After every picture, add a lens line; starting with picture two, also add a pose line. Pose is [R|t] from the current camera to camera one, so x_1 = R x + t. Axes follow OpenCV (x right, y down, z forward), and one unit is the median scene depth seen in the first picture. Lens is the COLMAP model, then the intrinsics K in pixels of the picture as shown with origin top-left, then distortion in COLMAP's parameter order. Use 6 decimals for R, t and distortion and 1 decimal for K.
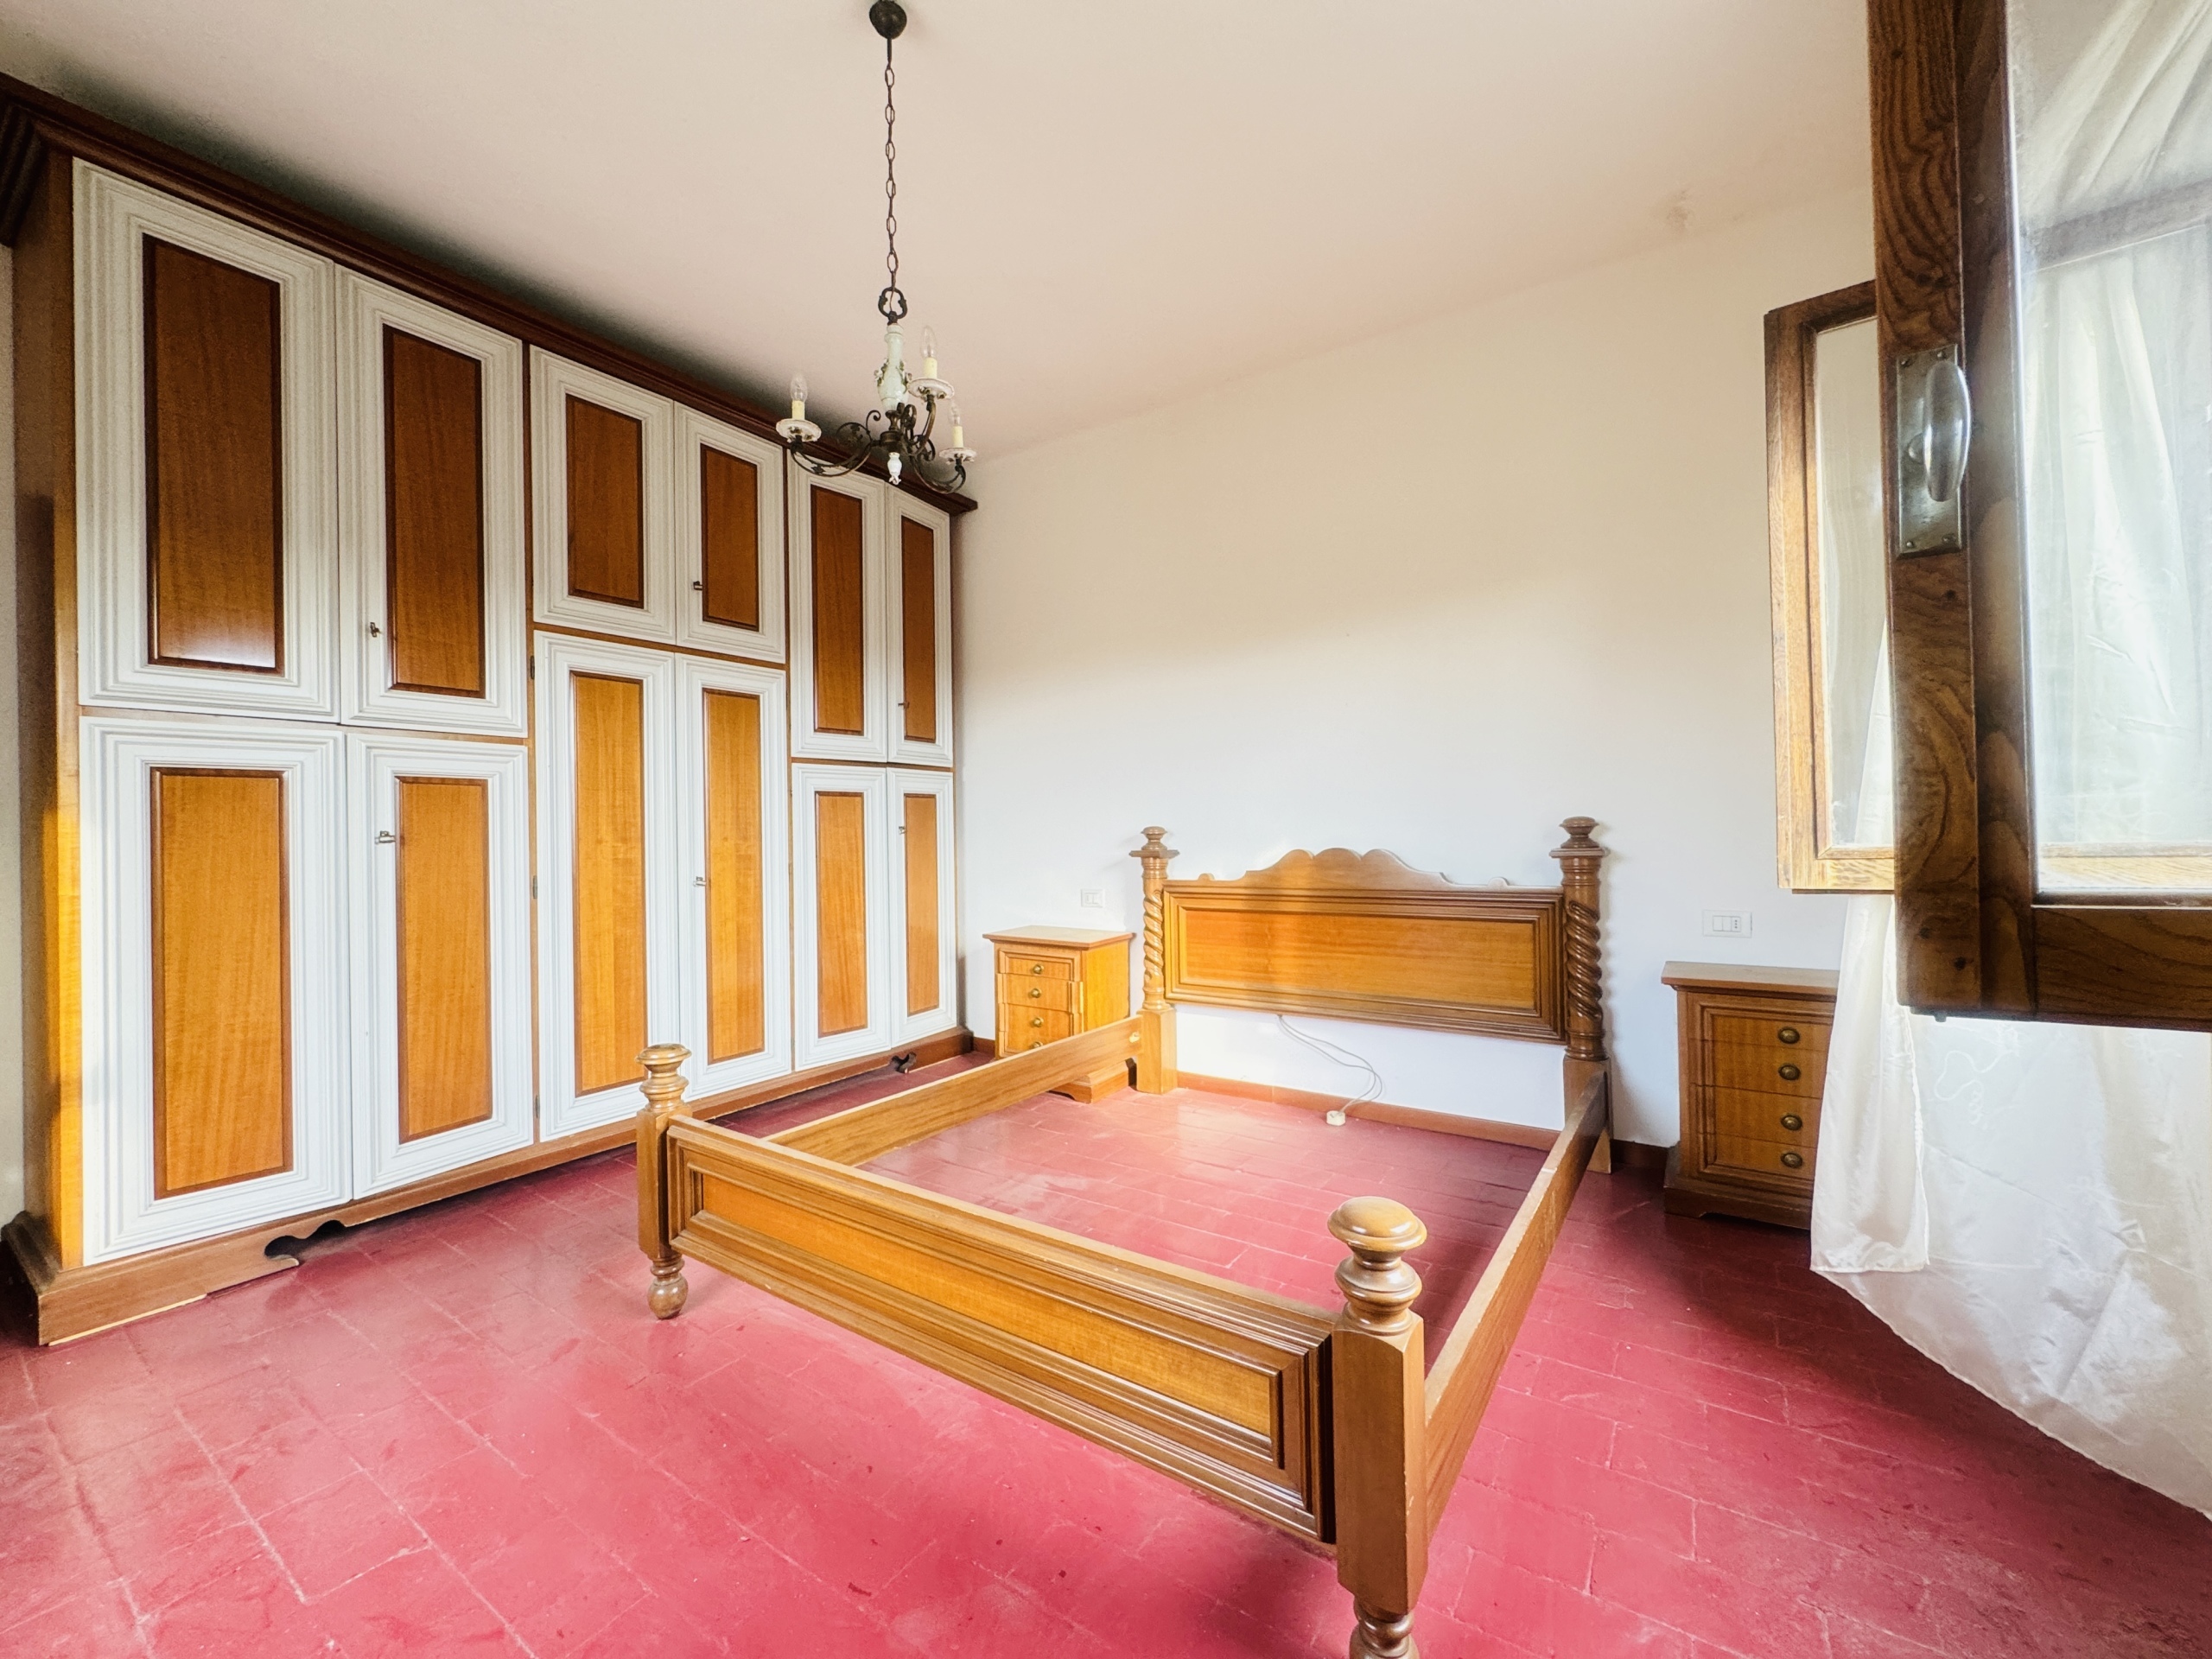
lens RADIAL K [[886.4, 0, 1104.7], [0, 886.4, 826.7], [0, 0, 1]] dist [-0.002987, 0.000546]
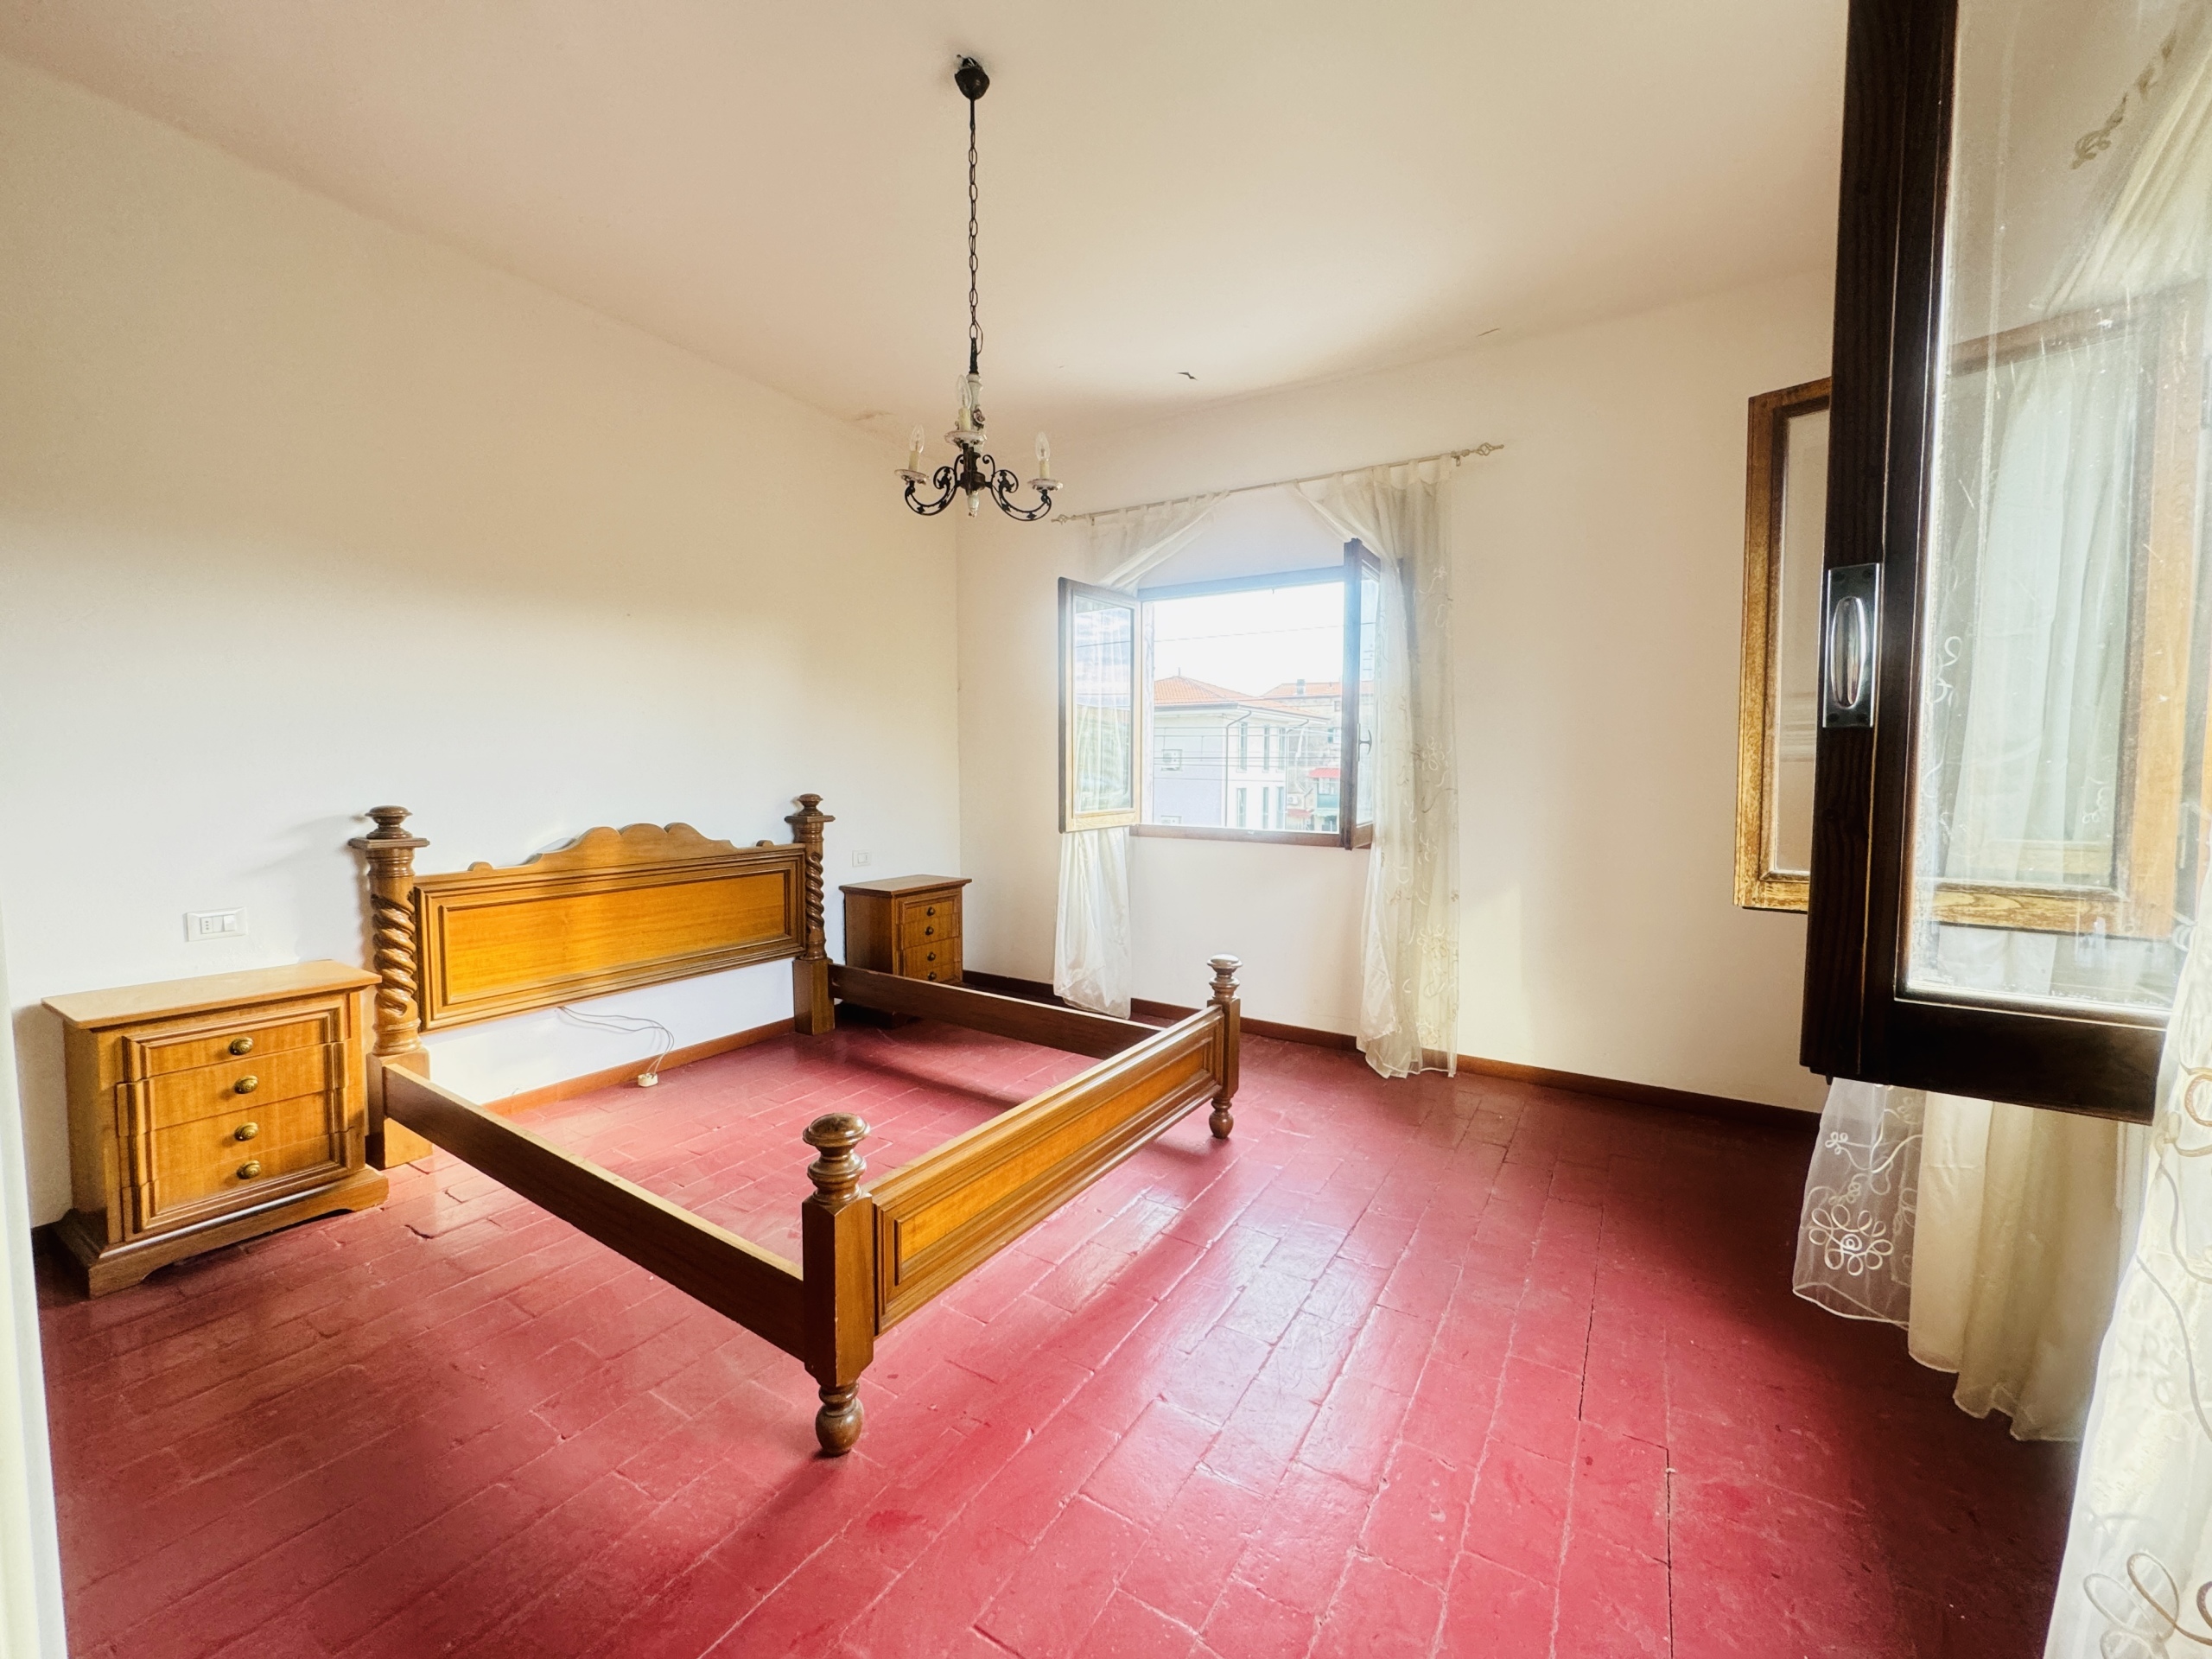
lens RADIAL K [[886.4, 0, 1104.7], [0, 886.4, 826.7], [0, 0, 1]] dist [-0.002987, 0.000546]
pose [[-0.021900, -0.054102, 0.998295, -0.767155], [-0.008391, 0.998509, 0.053930, -0.031367], [-0.999725, -0.007196, -0.022321, 0.474362]]
